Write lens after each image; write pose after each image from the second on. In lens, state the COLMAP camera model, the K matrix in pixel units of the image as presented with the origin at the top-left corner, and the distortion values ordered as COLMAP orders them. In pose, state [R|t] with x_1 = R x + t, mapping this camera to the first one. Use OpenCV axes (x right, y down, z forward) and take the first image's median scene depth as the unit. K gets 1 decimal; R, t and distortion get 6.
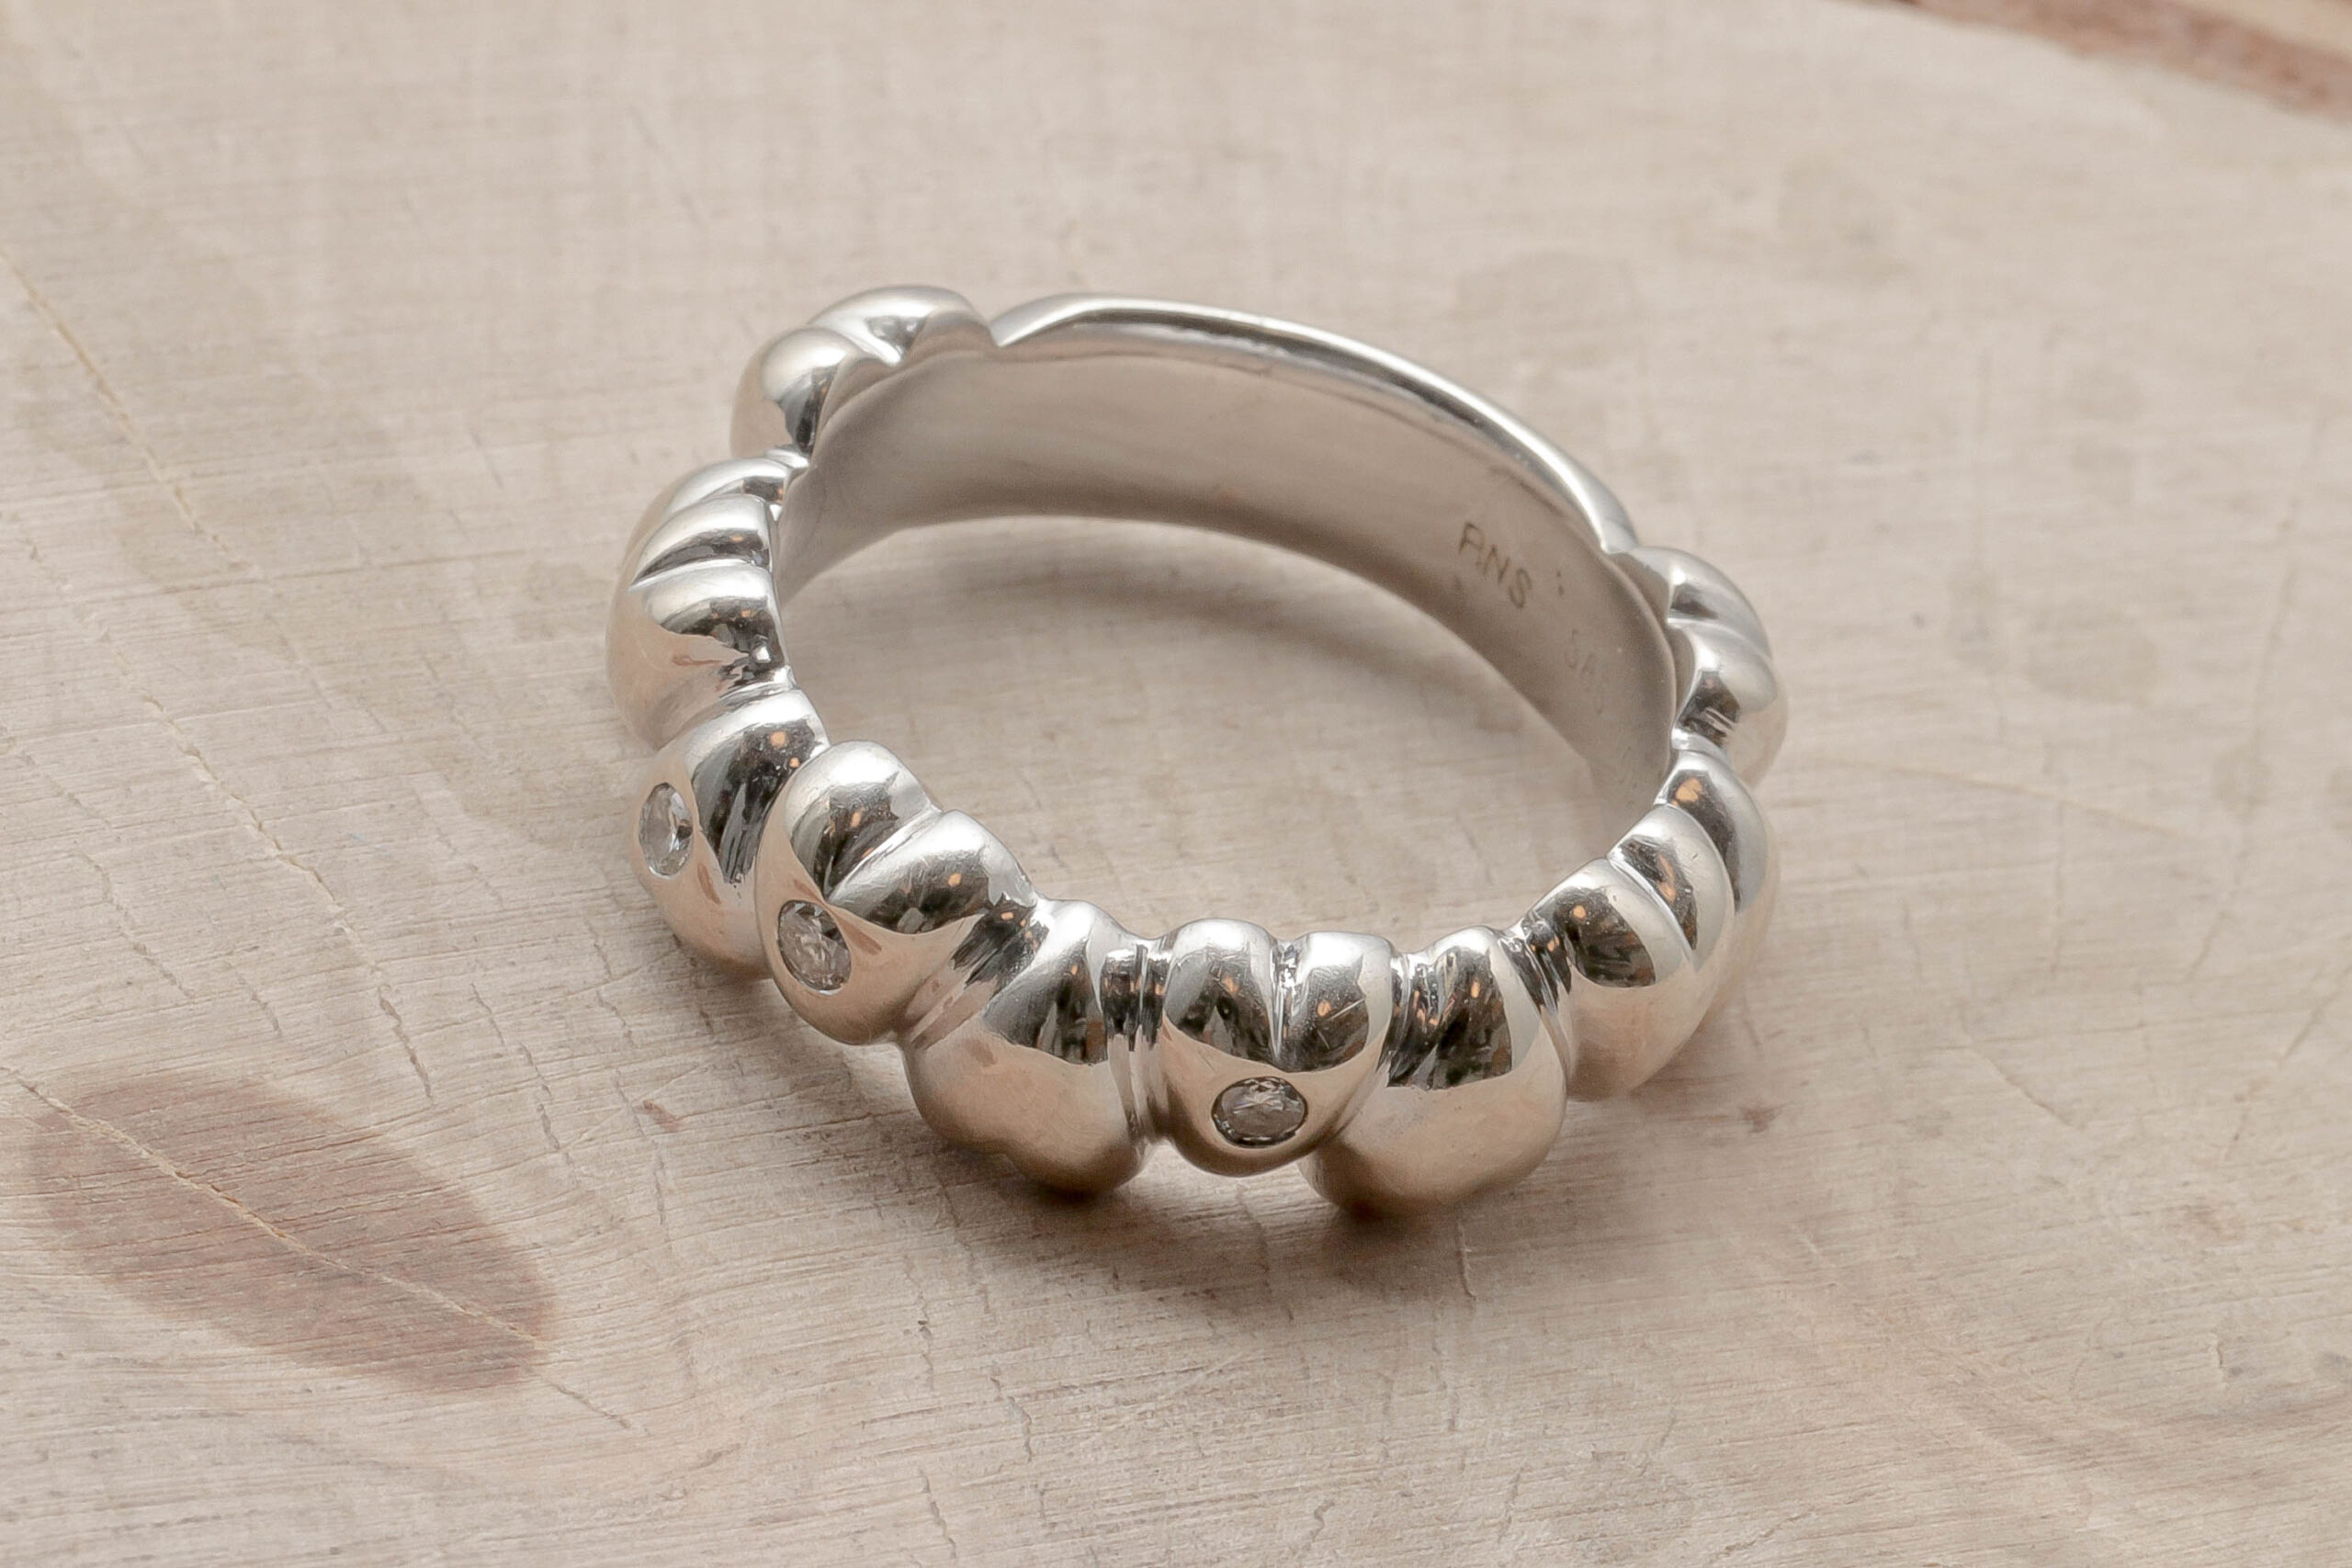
lens RADIAL K [[10510.0, 0, 1179.9], [0, 10510.0, 382.2], [0, 0, 1]] dist [0.064376, 1.119576]
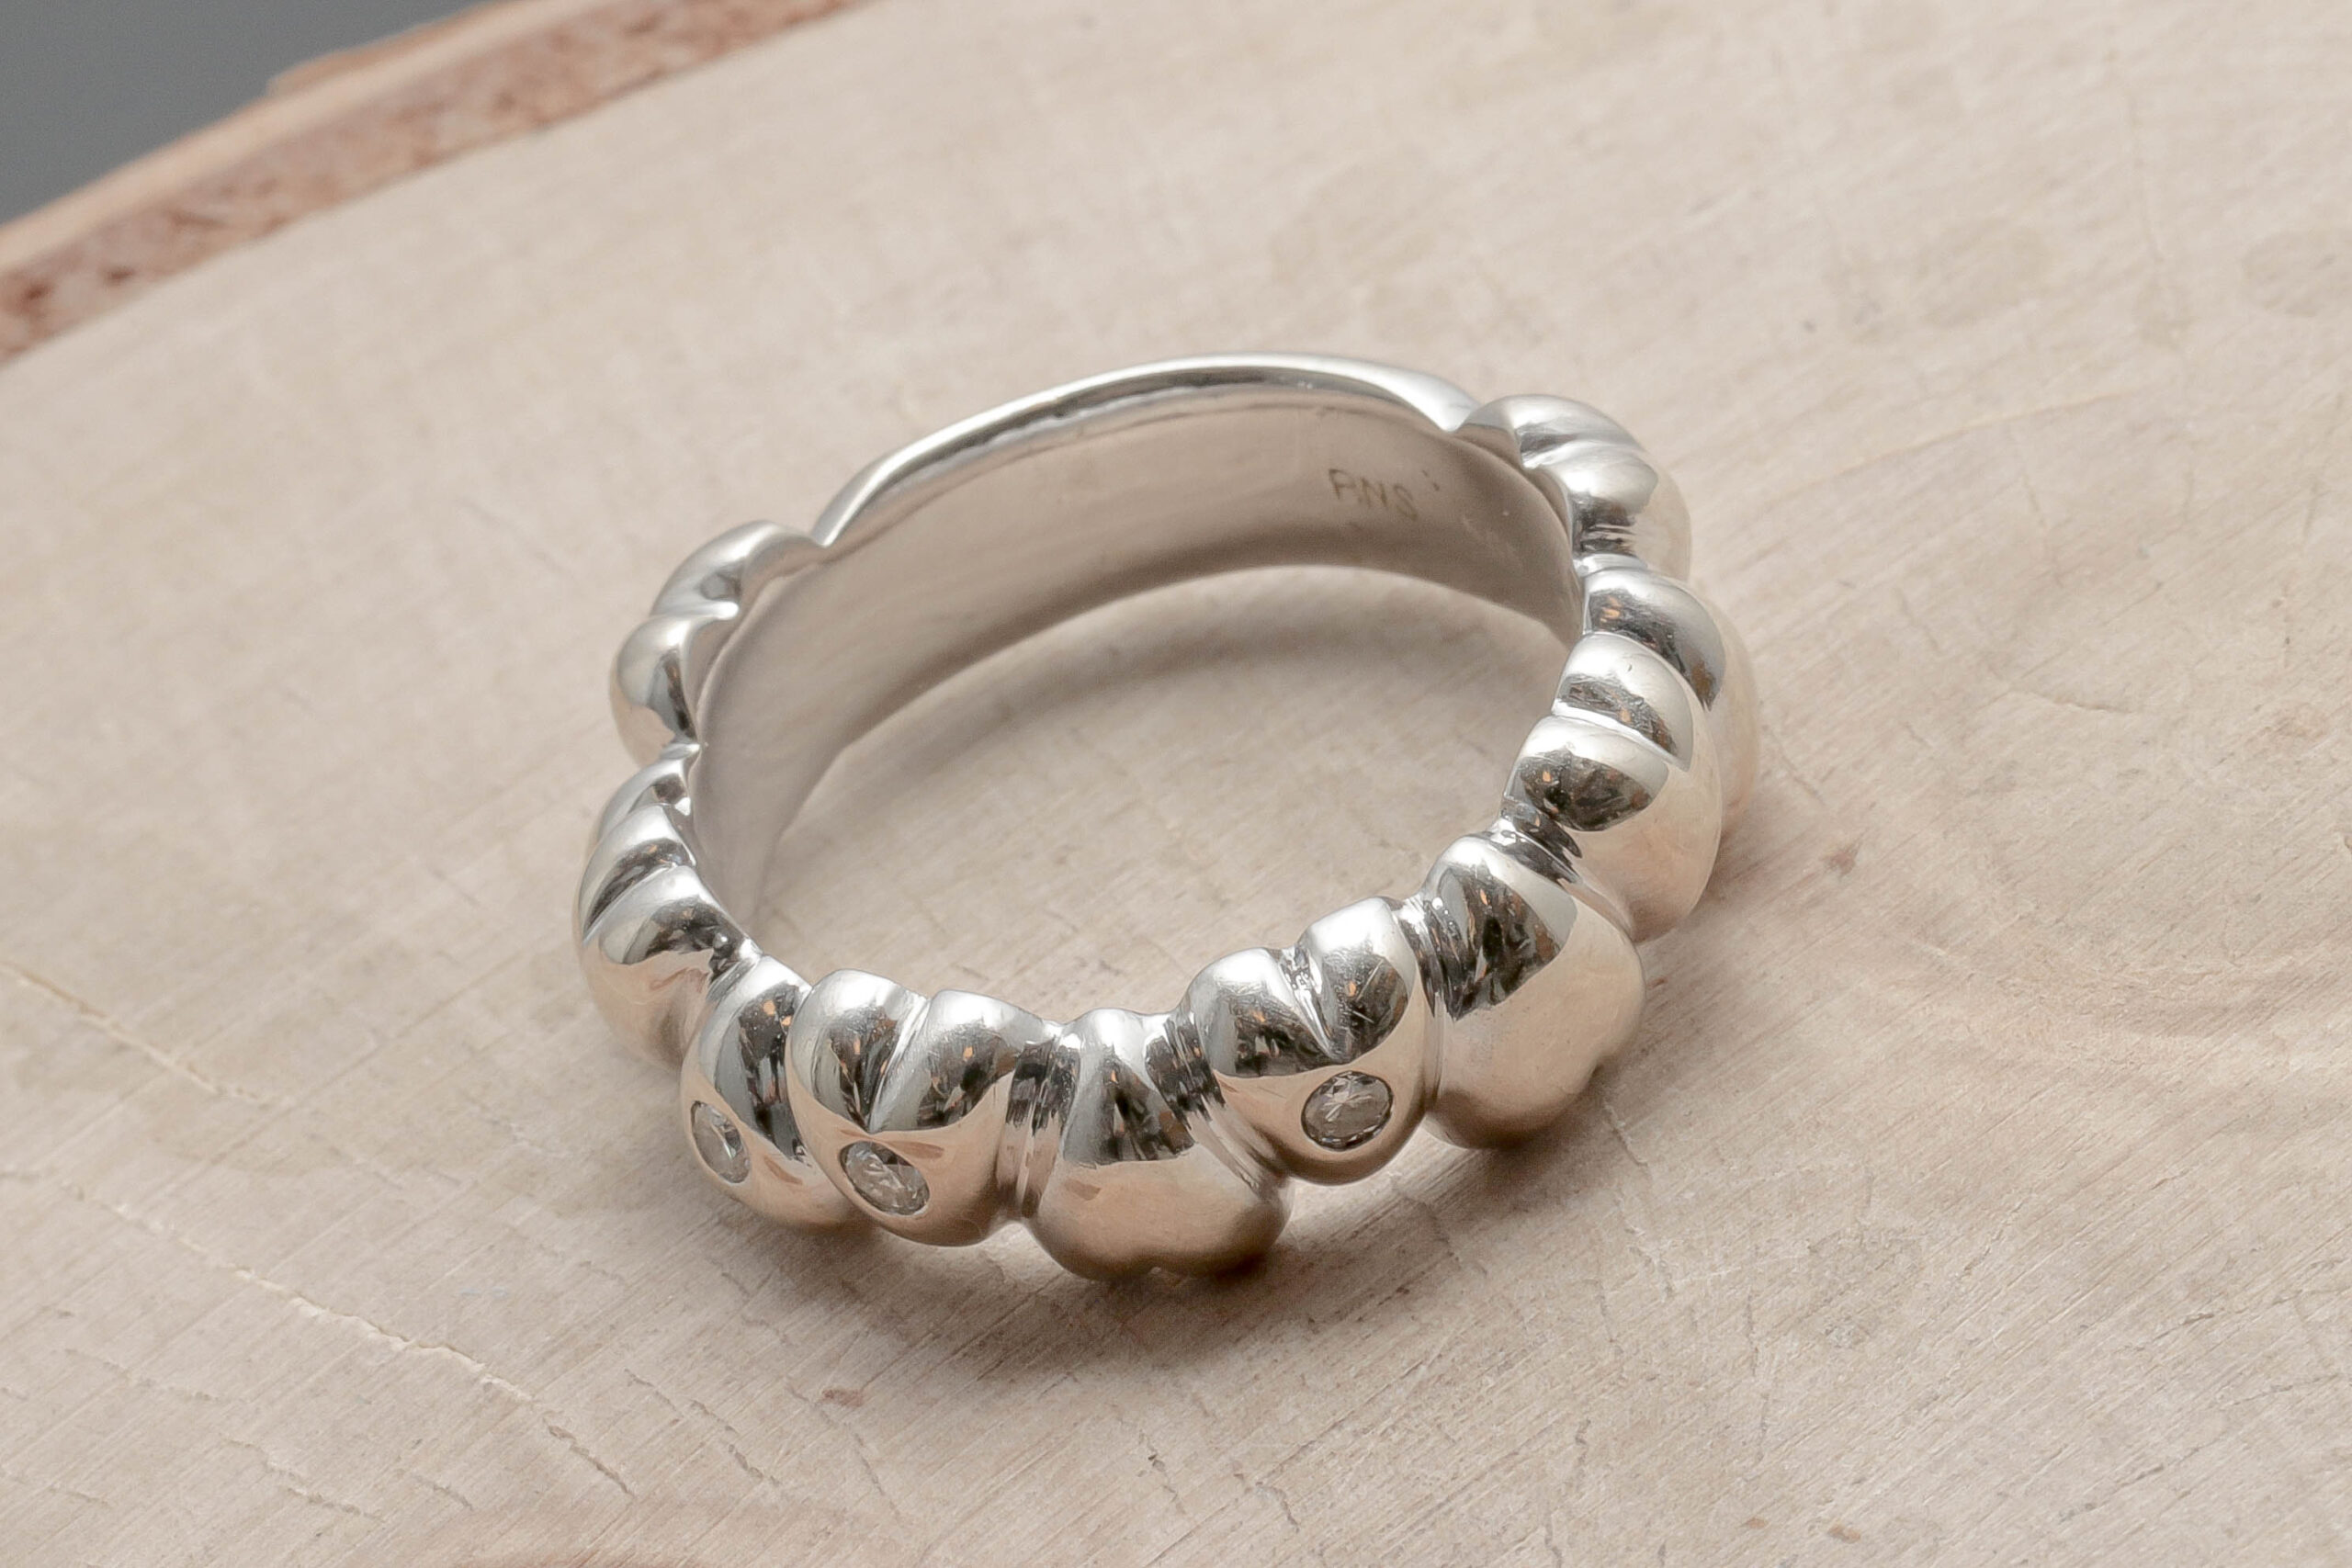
lens RADIAL K [[10510.0, 0, 1179.9], [0, 10510.0, 382.2], [0, 0, 1]] dist [0.064376, 1.119576]
pose [[0.870926, -0.485970, -0.072941, 0.098888], [0.485609, 0.873852, -0.023810, 0.024657], [0.075311, -0.014684, 0.997052, 0.003256]]
